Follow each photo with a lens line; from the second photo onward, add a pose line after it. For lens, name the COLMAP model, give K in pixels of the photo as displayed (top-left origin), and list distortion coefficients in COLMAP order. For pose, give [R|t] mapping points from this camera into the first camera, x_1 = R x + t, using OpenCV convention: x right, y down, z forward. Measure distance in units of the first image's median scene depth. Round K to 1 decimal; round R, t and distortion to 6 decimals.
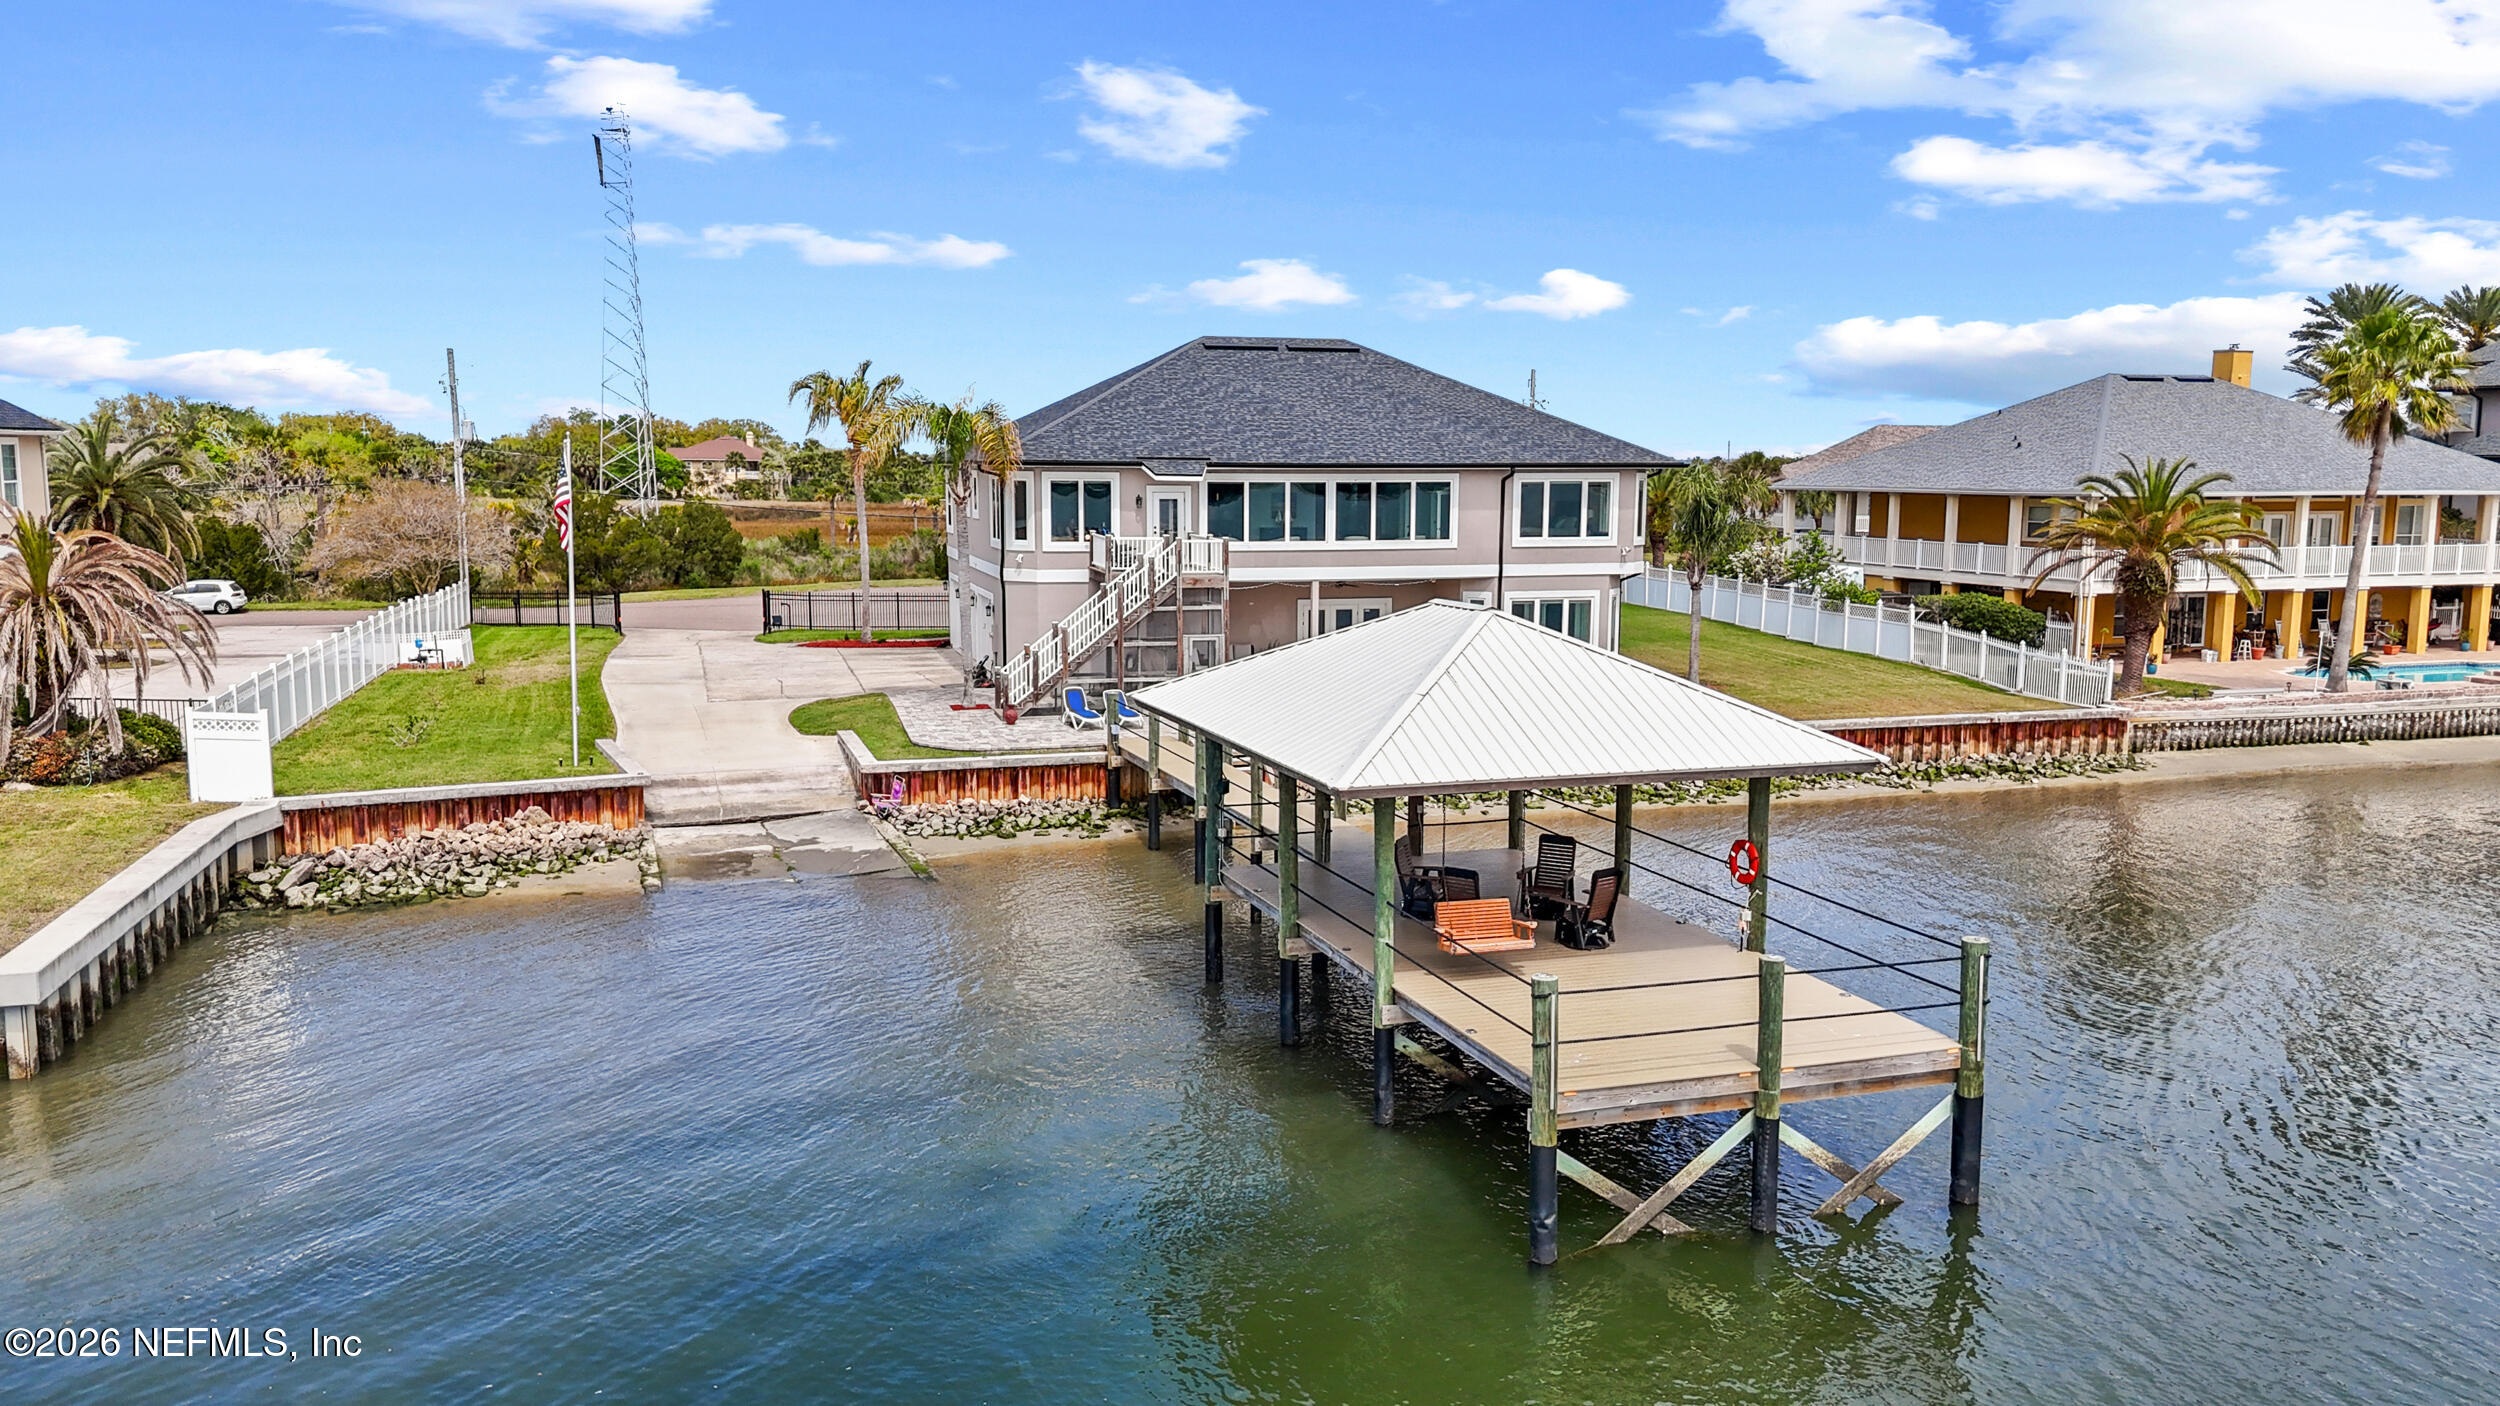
lens RADIAL K [[1857.9, 0, 1264.8], [0, 1857.9, 711.3], [0, 0, 1]] dist [0.033439, -0.007977]
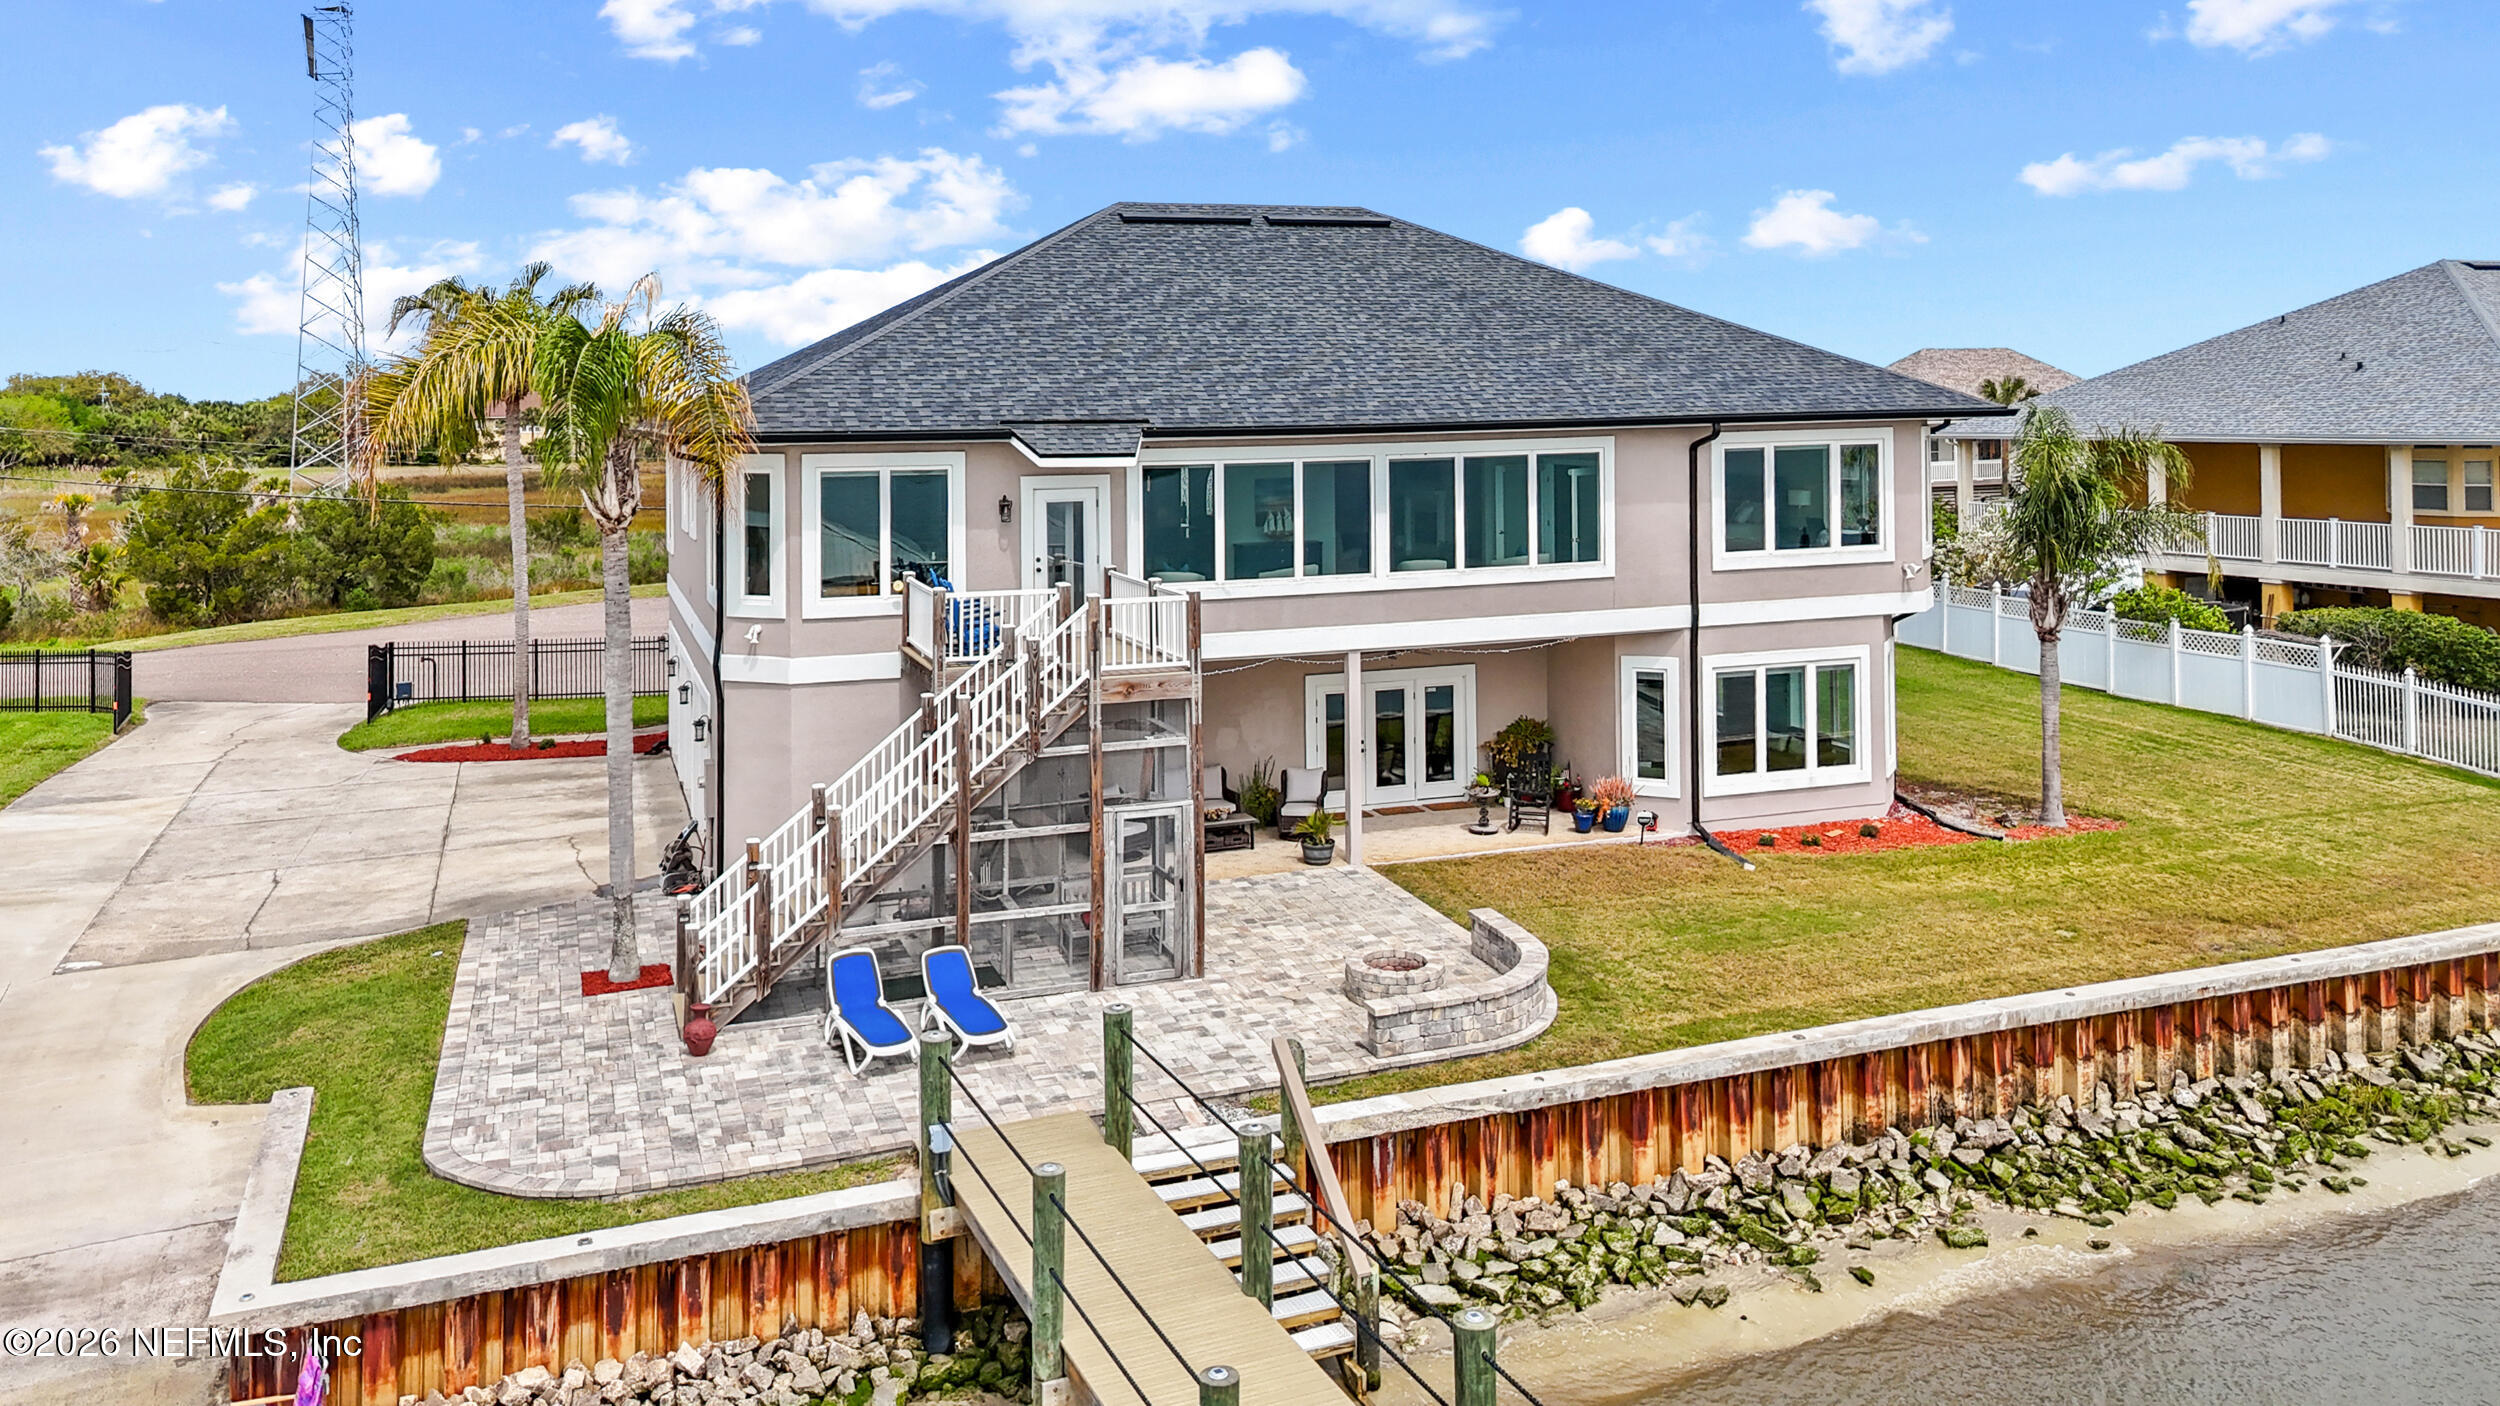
lens RADIAL K [[1947.6, 0, 1283.0], [0, 1947.6, 344.7], [0, 0, 1]] dist [0.043468, -0.011225]
pose [[0.997304, -0.018559, 0.070996, -0.028826], [0.029761, 0.986646, -0.160140, -0.068141], [-0.067076, 0.161821, 0.984538, 0.459288]]
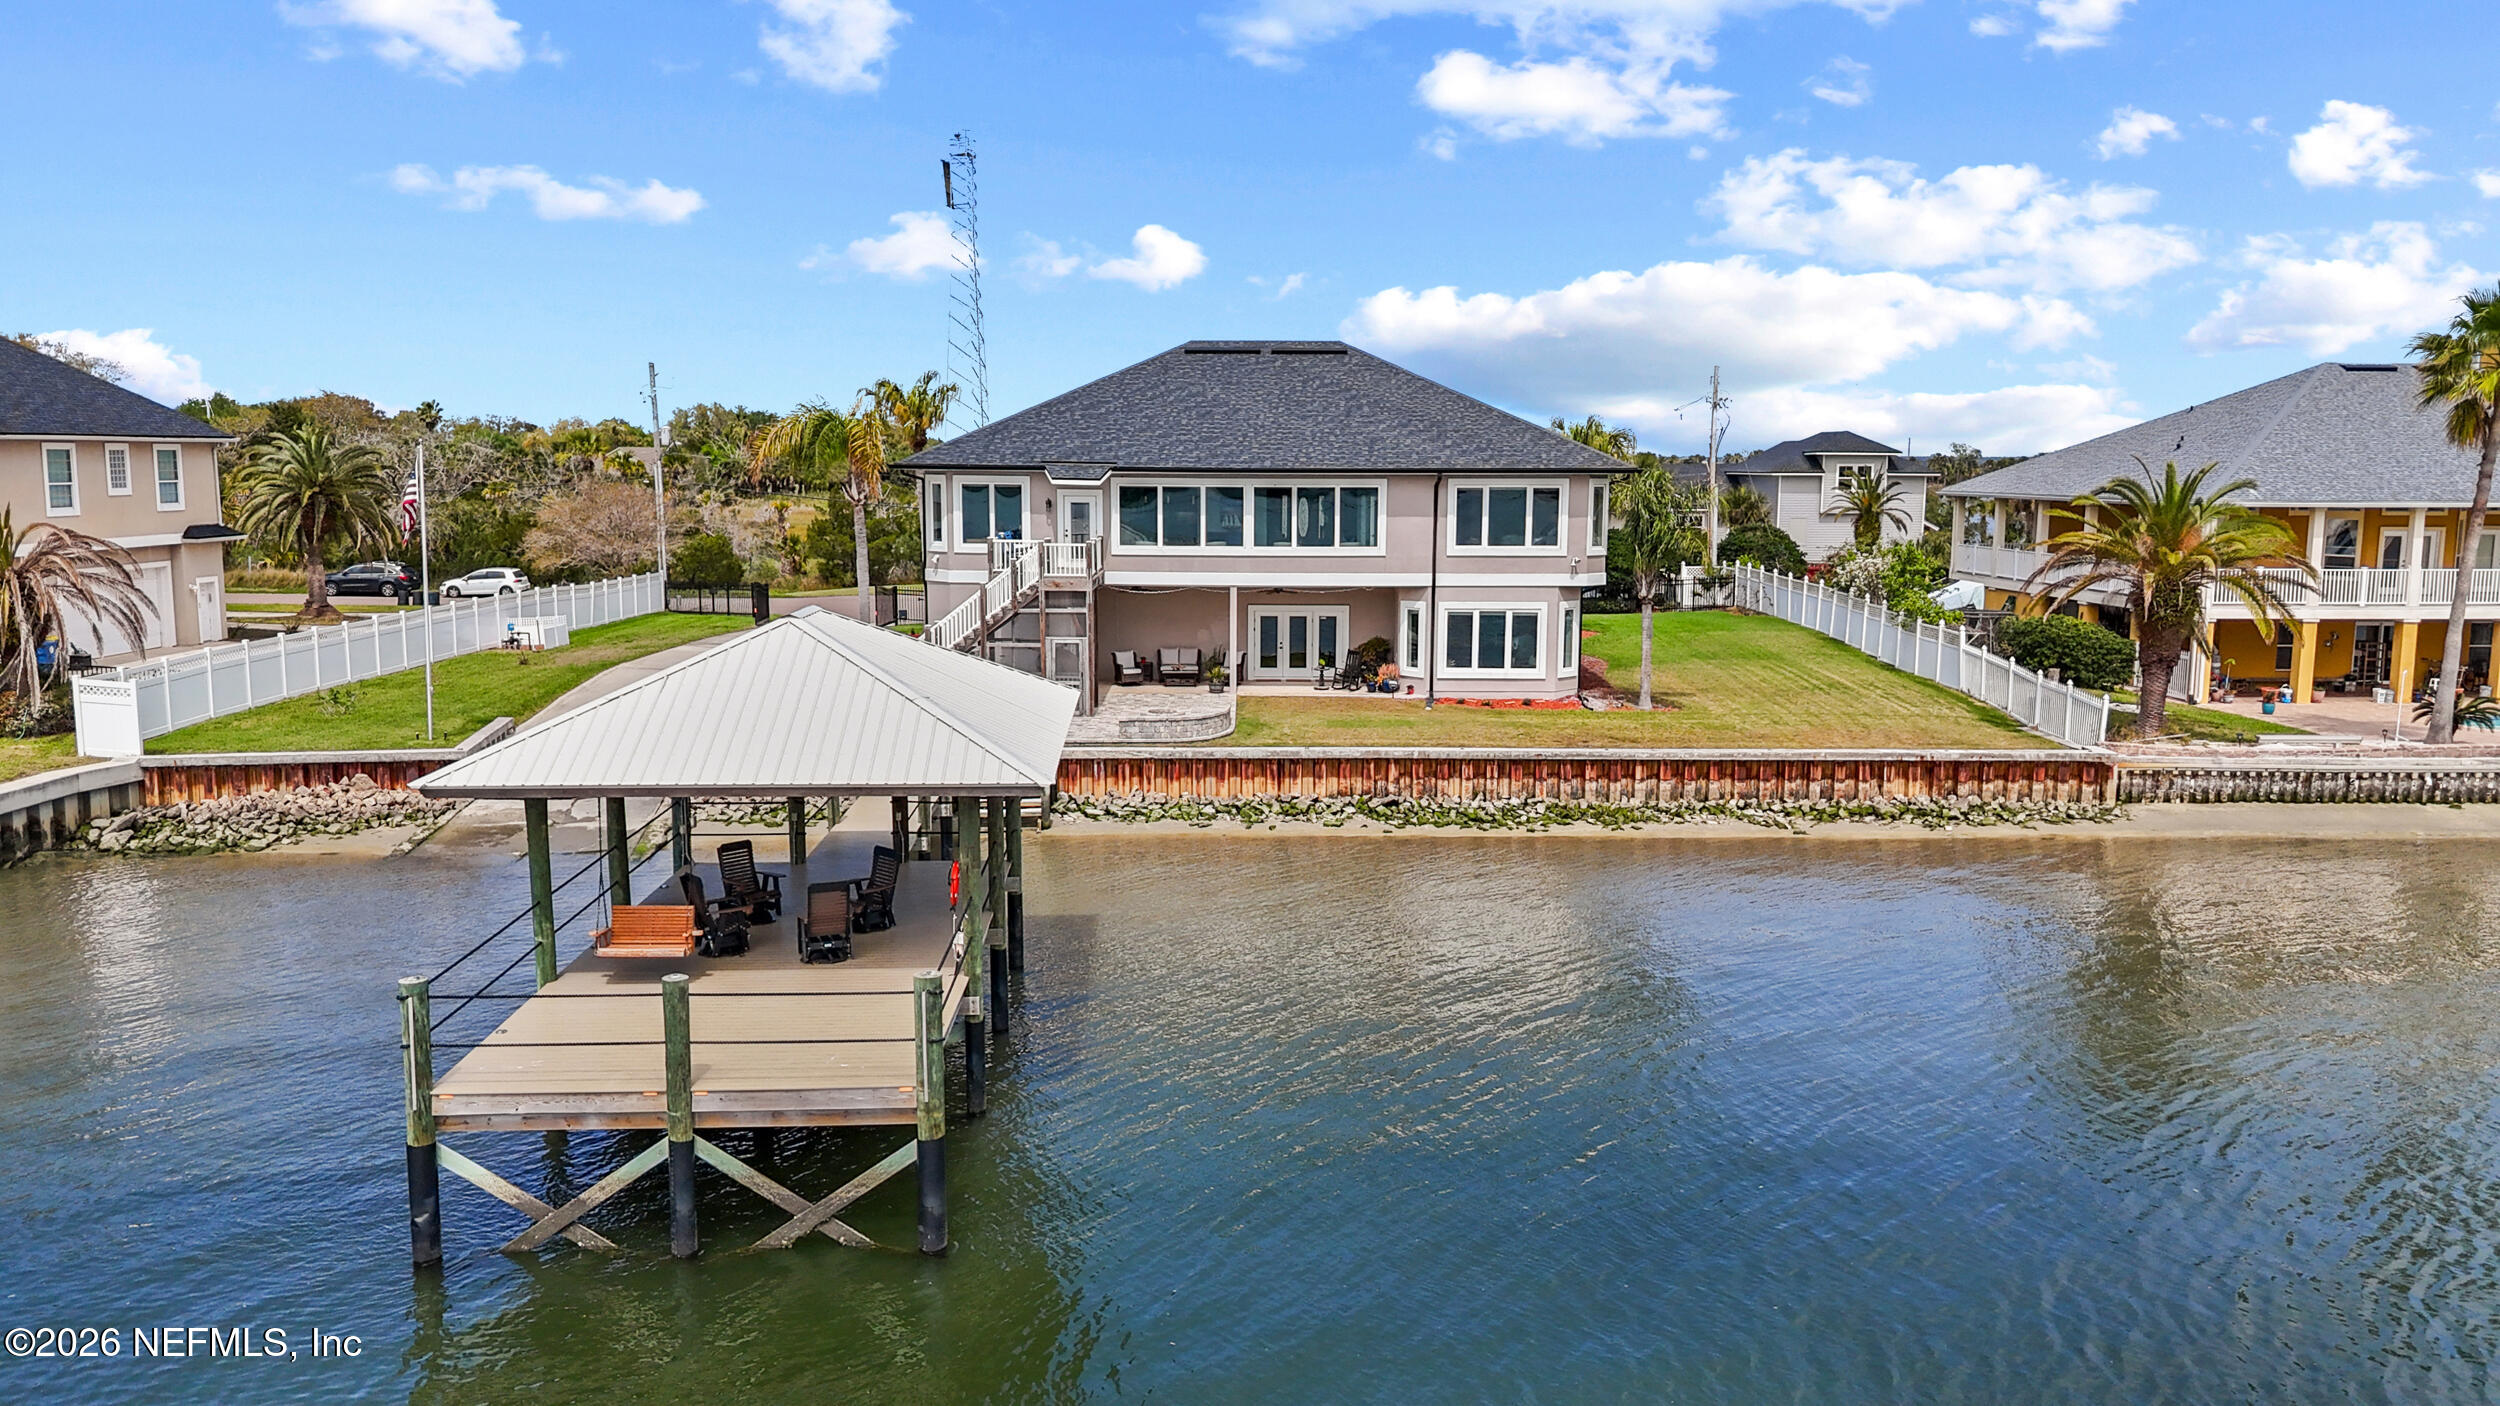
lens RADIAL K [[1857.9, 0, 1264.8], [0, 1857.9, 711.3], [0, 0, 1]] dist [0.033439, -0.007977]
pose [[0.960392, 0.038170, -0.276026, 0.318384], [-0.038313, 0.999254, 0.004875, -0.009185], [0.276007, 0.005893, 0.961138, 0.053645]]
